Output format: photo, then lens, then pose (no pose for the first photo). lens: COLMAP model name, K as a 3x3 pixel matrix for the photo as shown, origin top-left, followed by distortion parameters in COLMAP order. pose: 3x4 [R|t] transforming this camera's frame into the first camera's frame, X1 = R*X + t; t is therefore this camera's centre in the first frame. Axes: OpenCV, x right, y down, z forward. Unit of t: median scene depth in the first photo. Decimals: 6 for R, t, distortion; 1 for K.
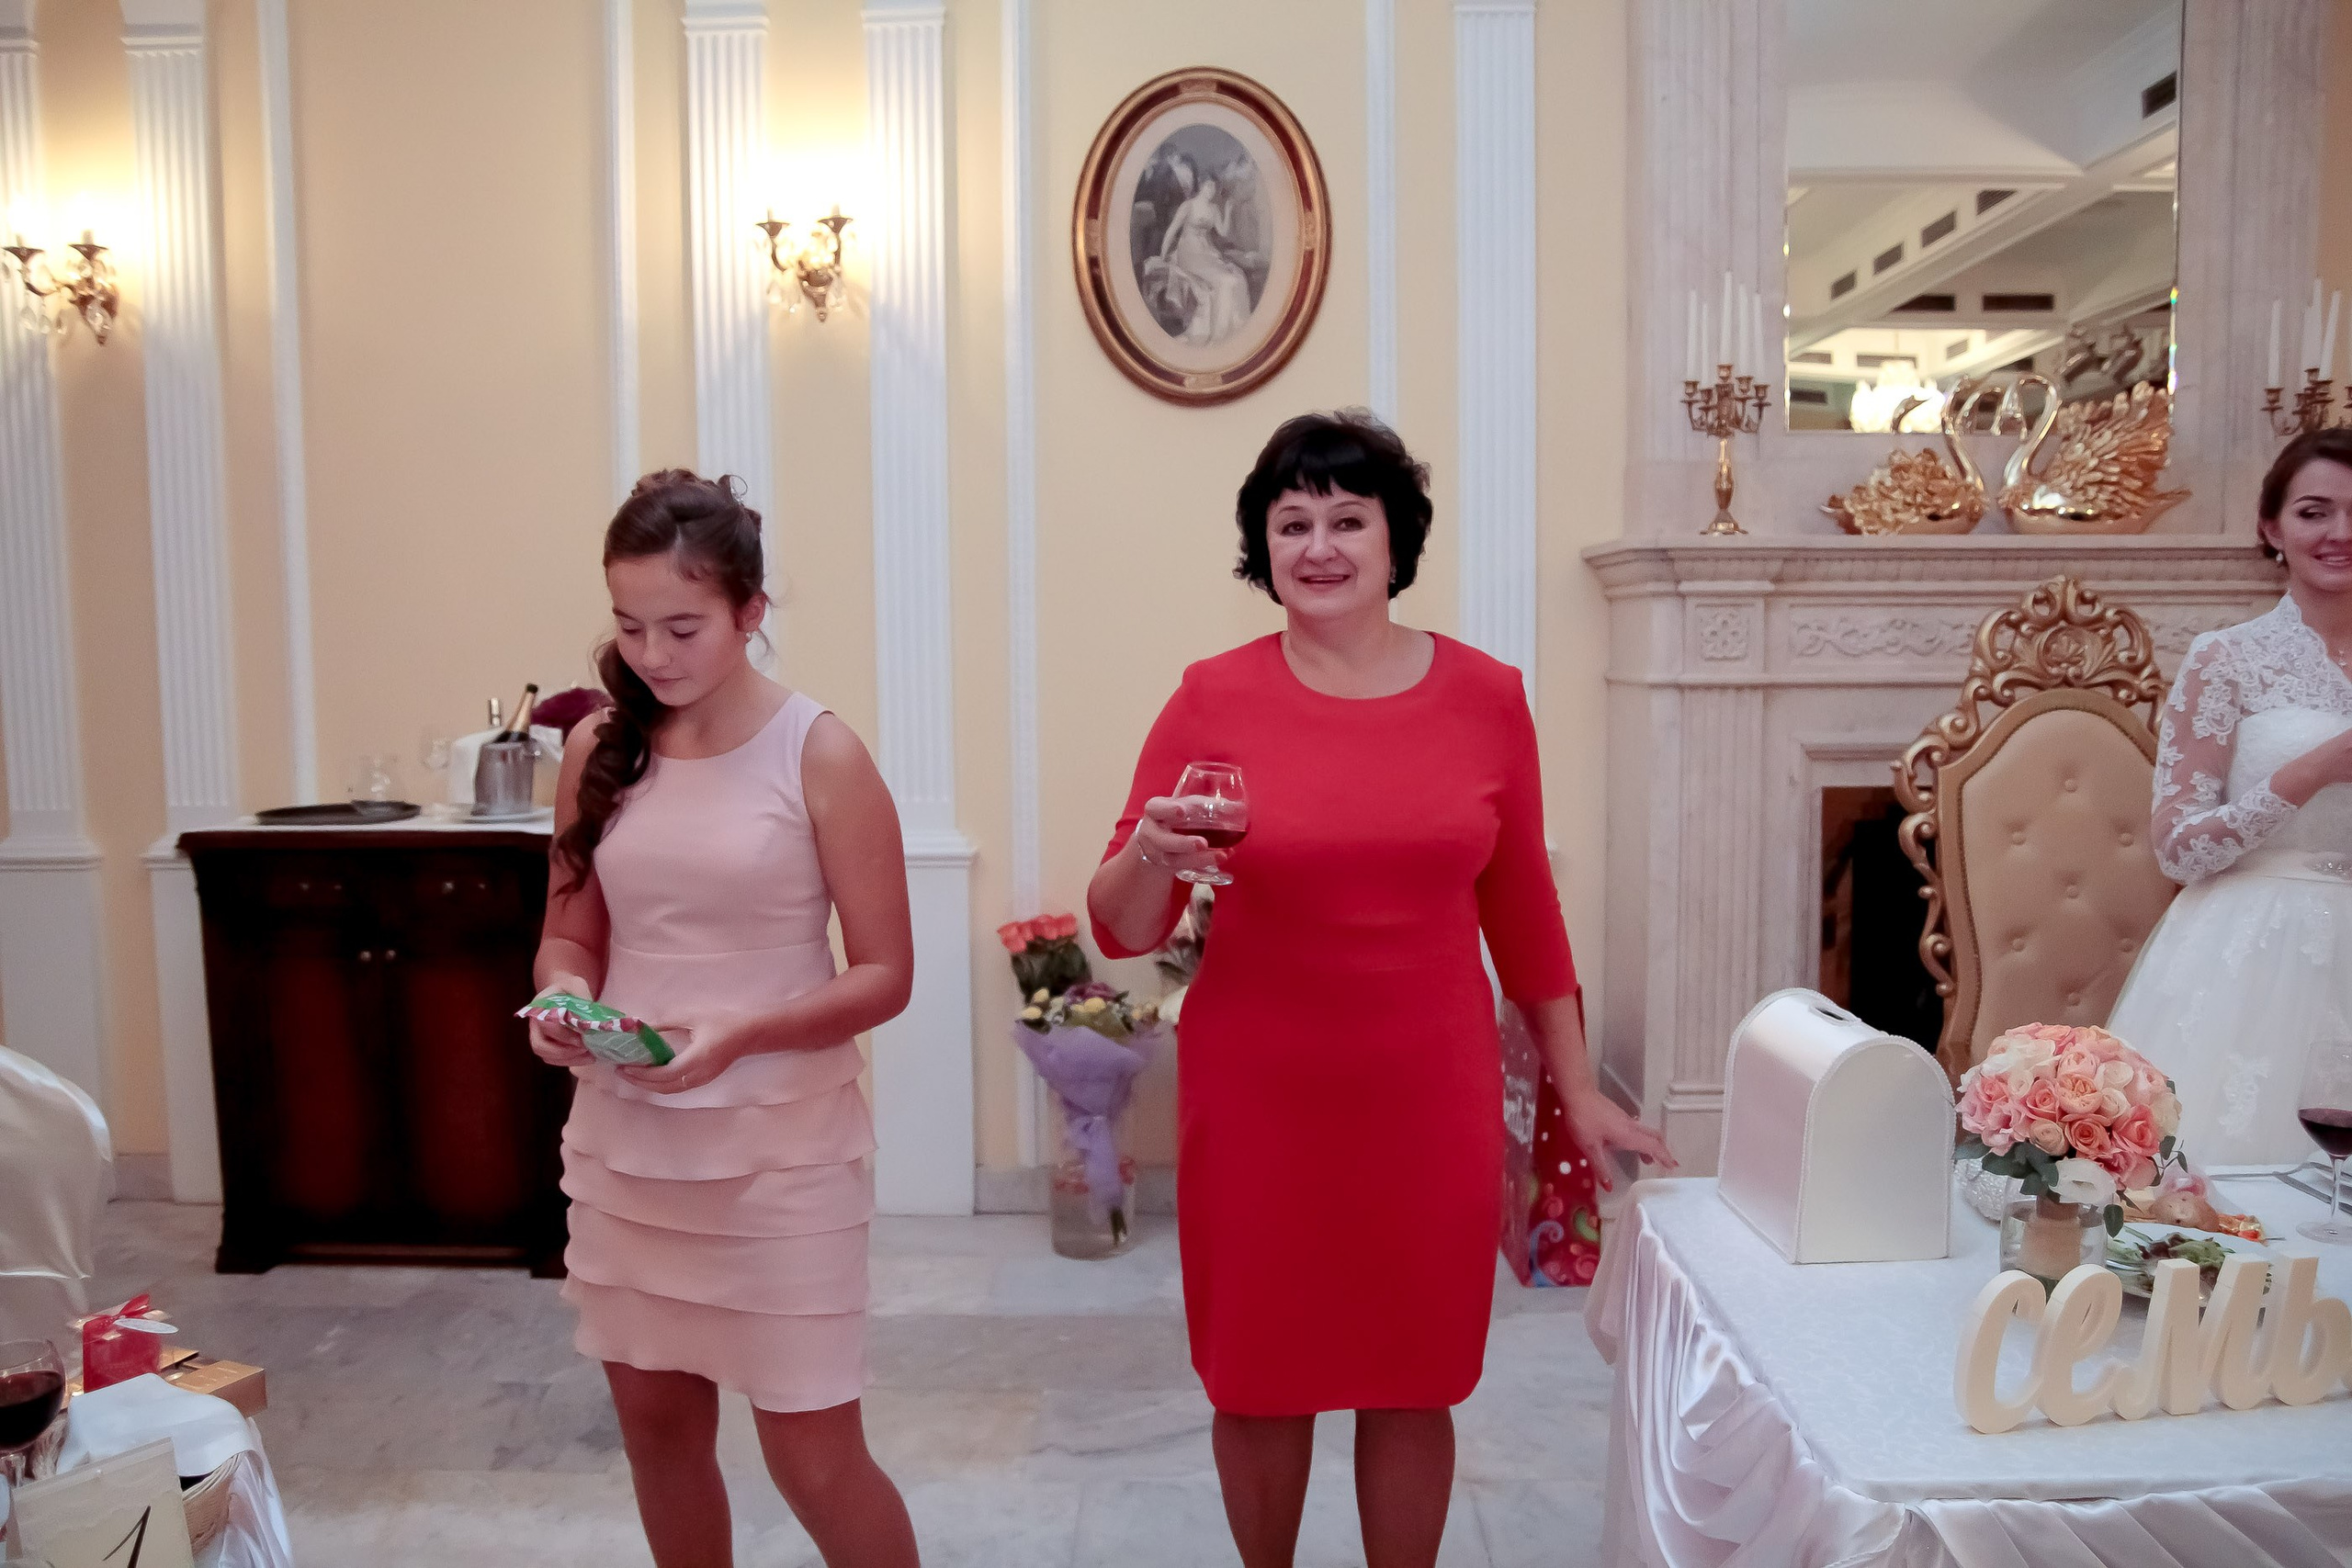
lens RADIAL K [[1788.7, 0, 1174.4], [0, 1788.7, 796.9], [0, 0, 1]] dist [-0.135389, 0.113311]
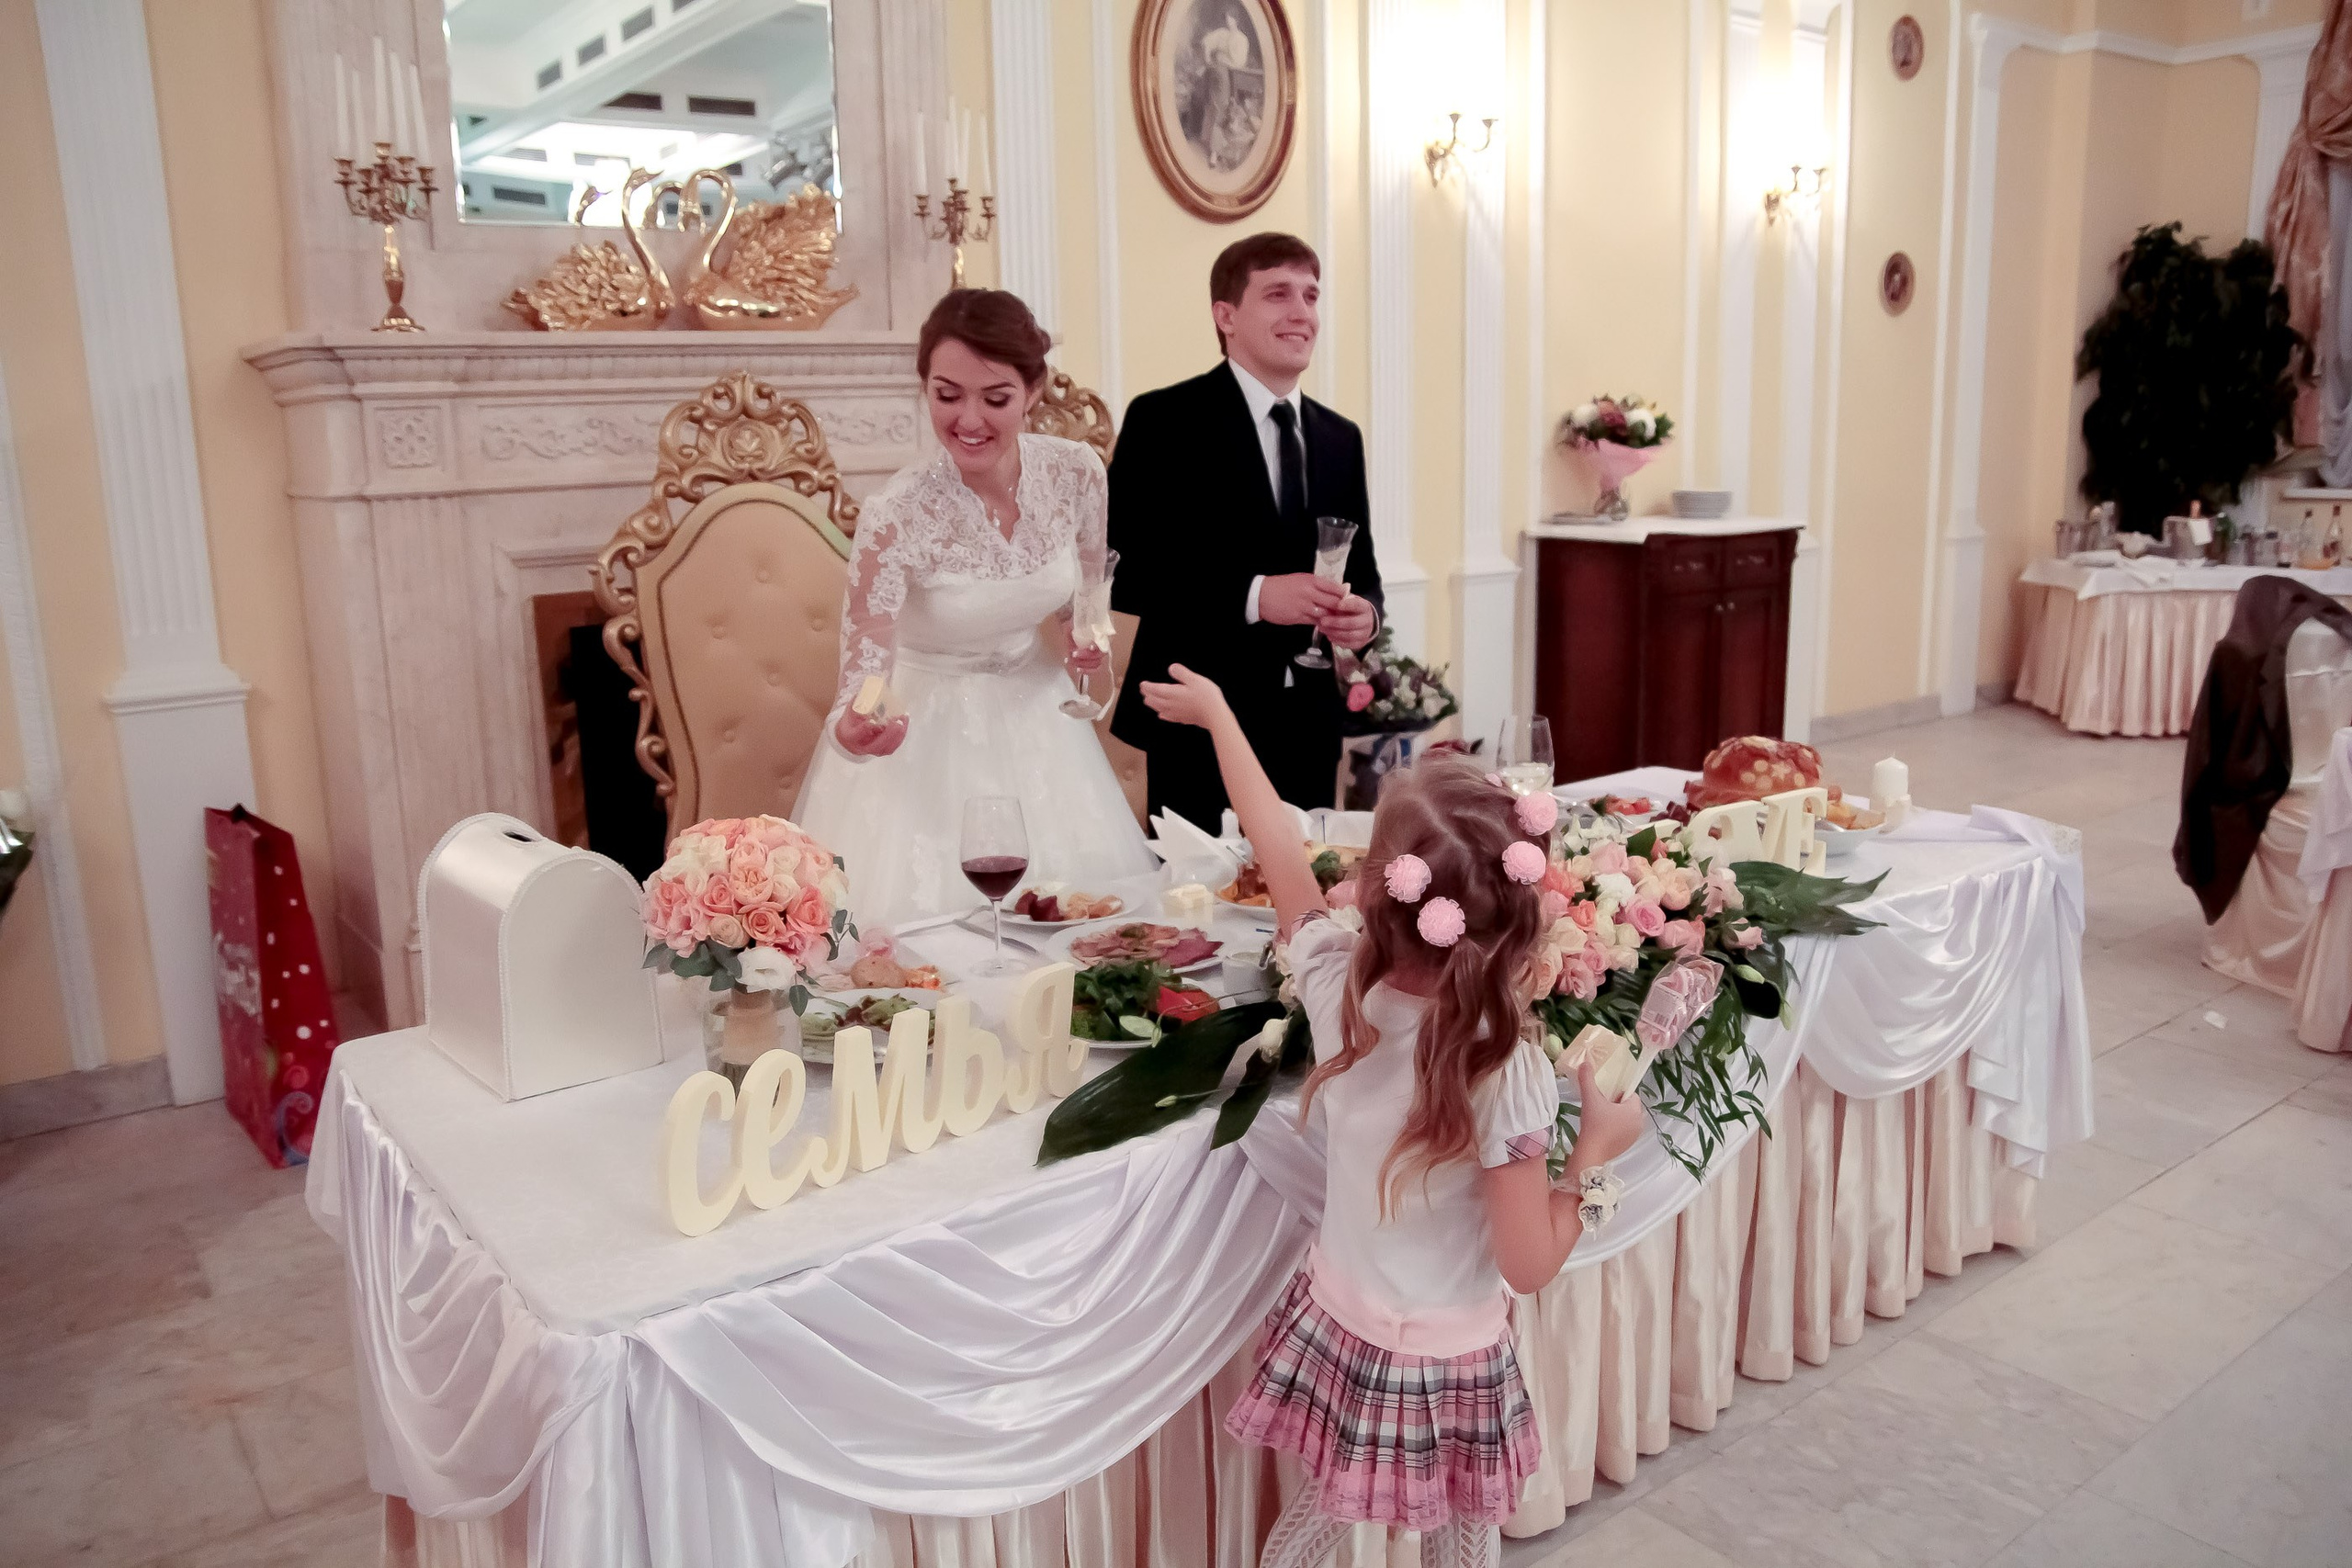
lens RADIAL K [[1788.7, 0, 1174.4], [0, 1788.7, 796.9], [0, 0, 1]] dist [-0.135389, 0.113311]
pose [[0.781231, -0.135245, 0.609415, 0.041242], [0.068768, 0.988952, 0.131317, 0.001009], [-0.620443, -0.060680, 0.781901, 0.019666]]
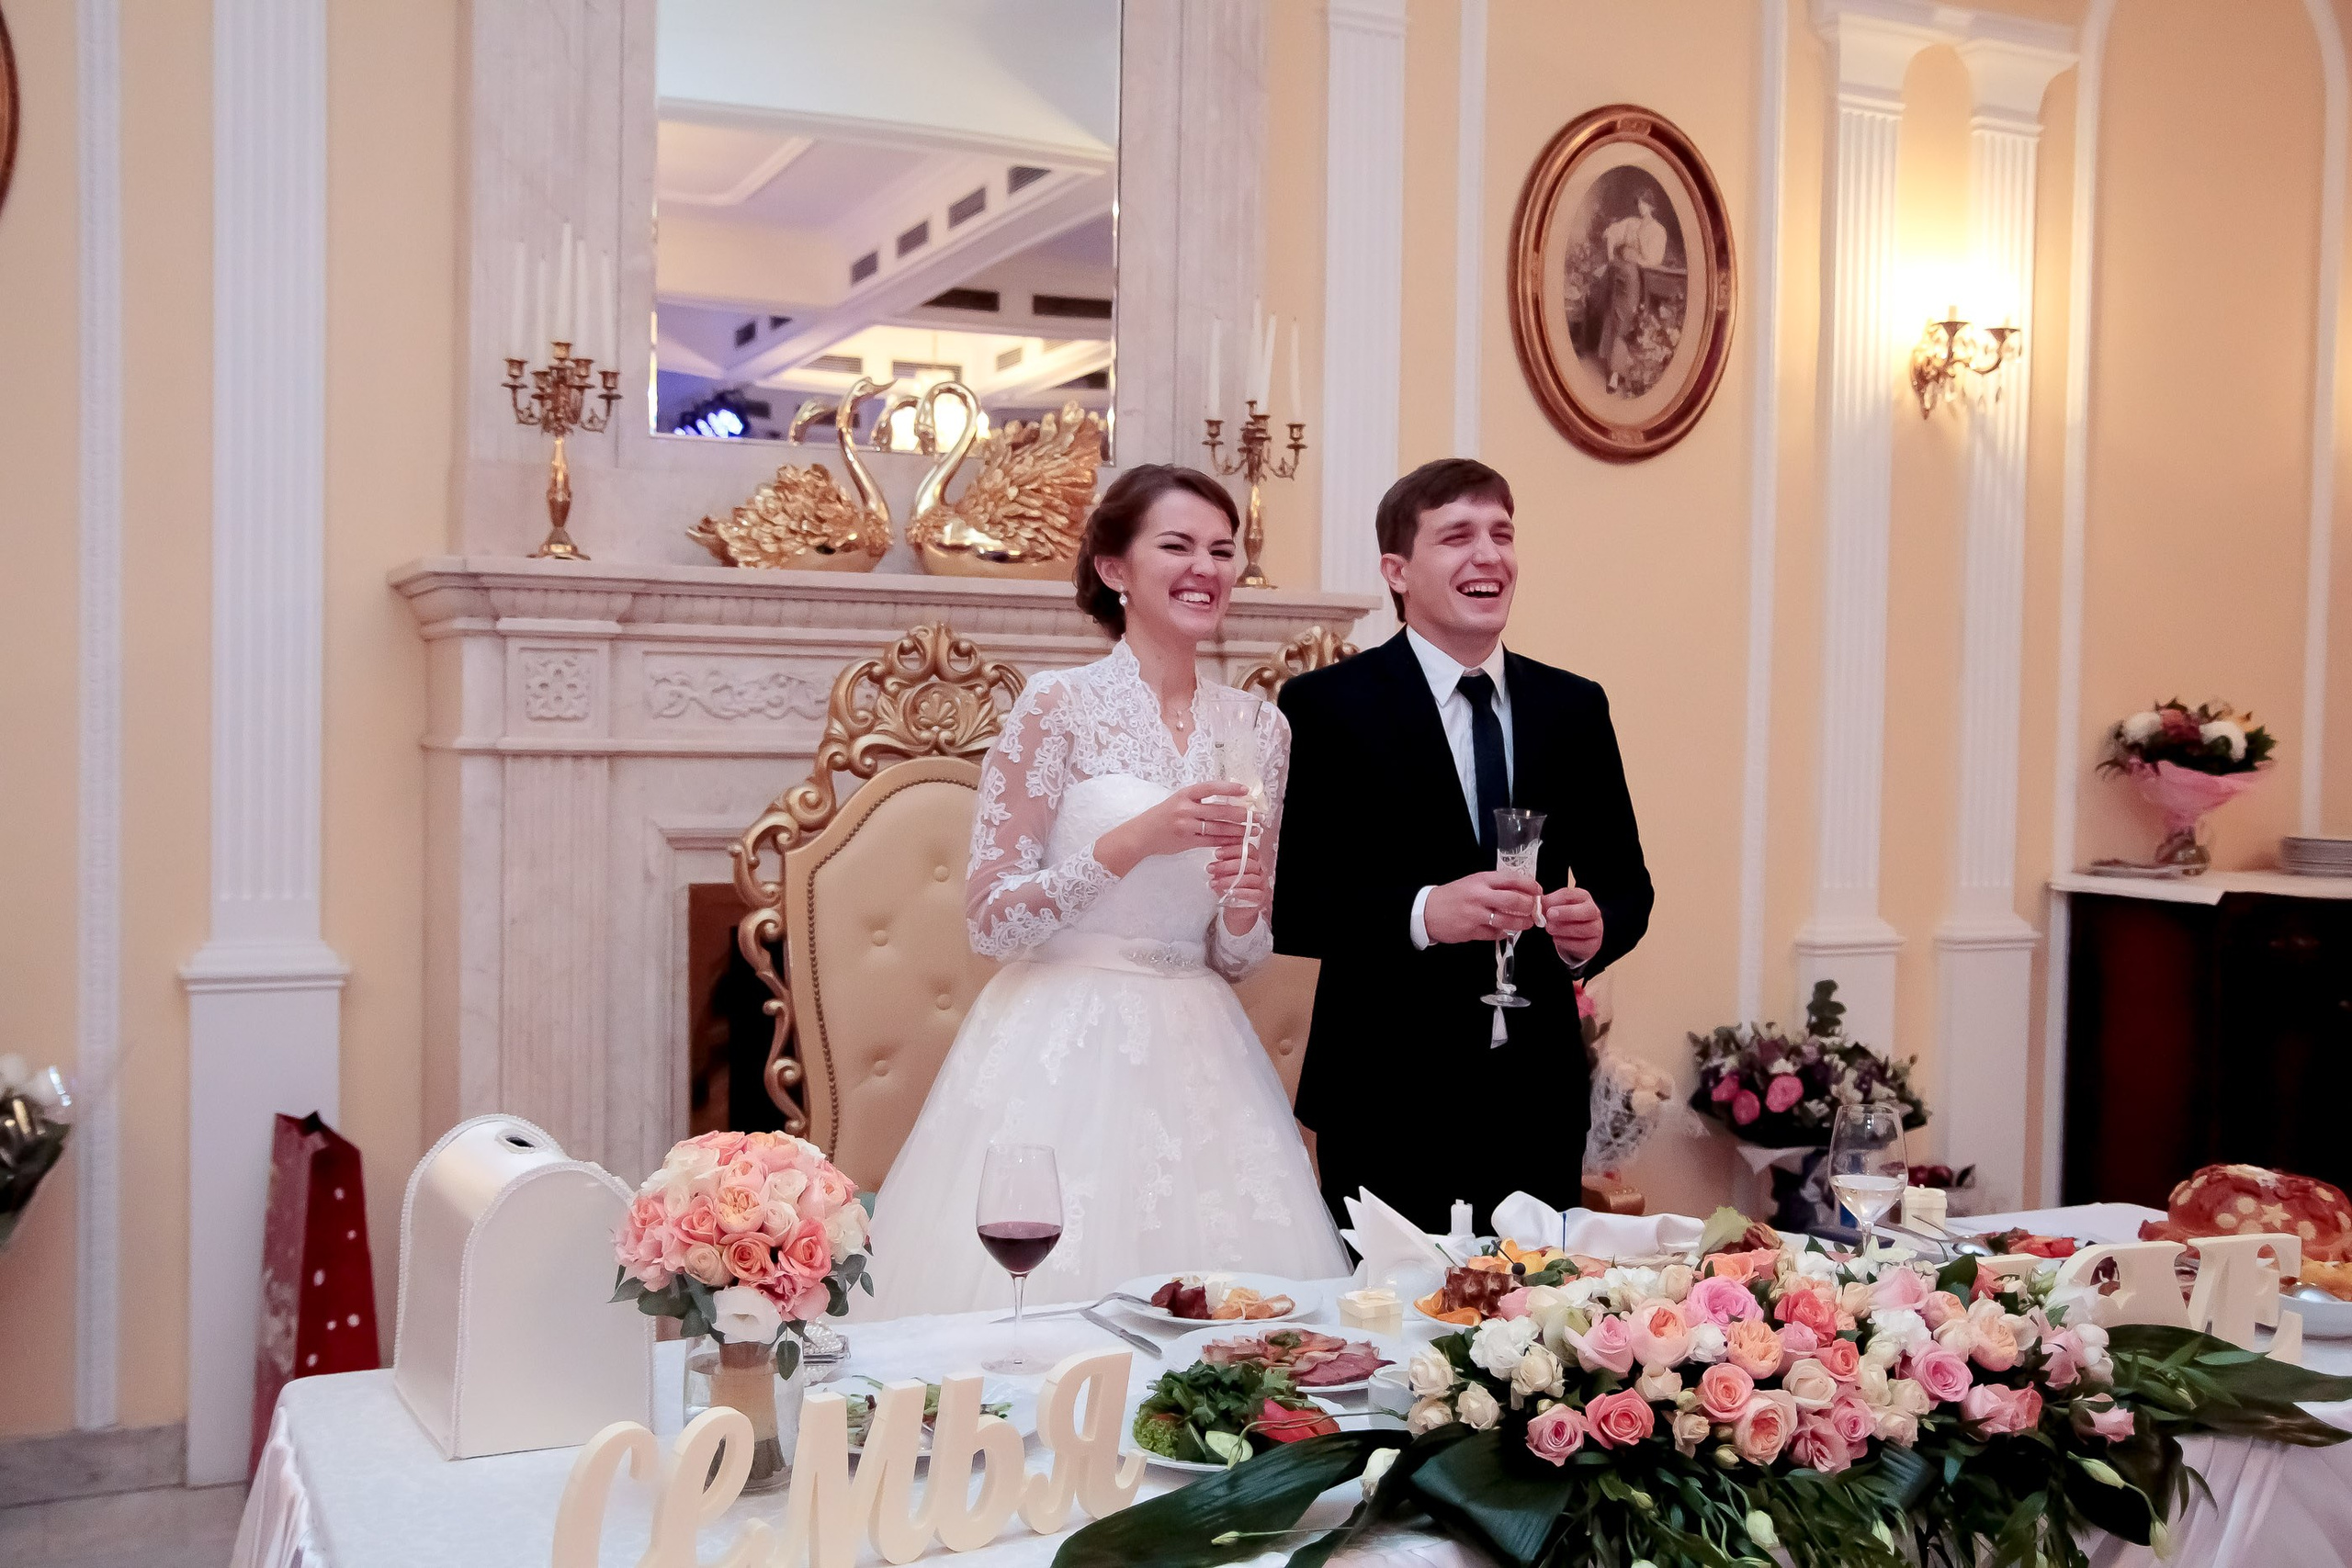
lens RADIAL K [[2415.2, 0, 1167.4], [0, 2415.2, 797.1], [0, 0, 1]] dist [-0.054428, 0.186415]
pose [[0.897304, 0.011901, 0.441254, 0.085919], [0.013037, 0.998486, -0.053440, 0.016591], [-0.441221, 0.053705, 0.895790, -0.066704]]
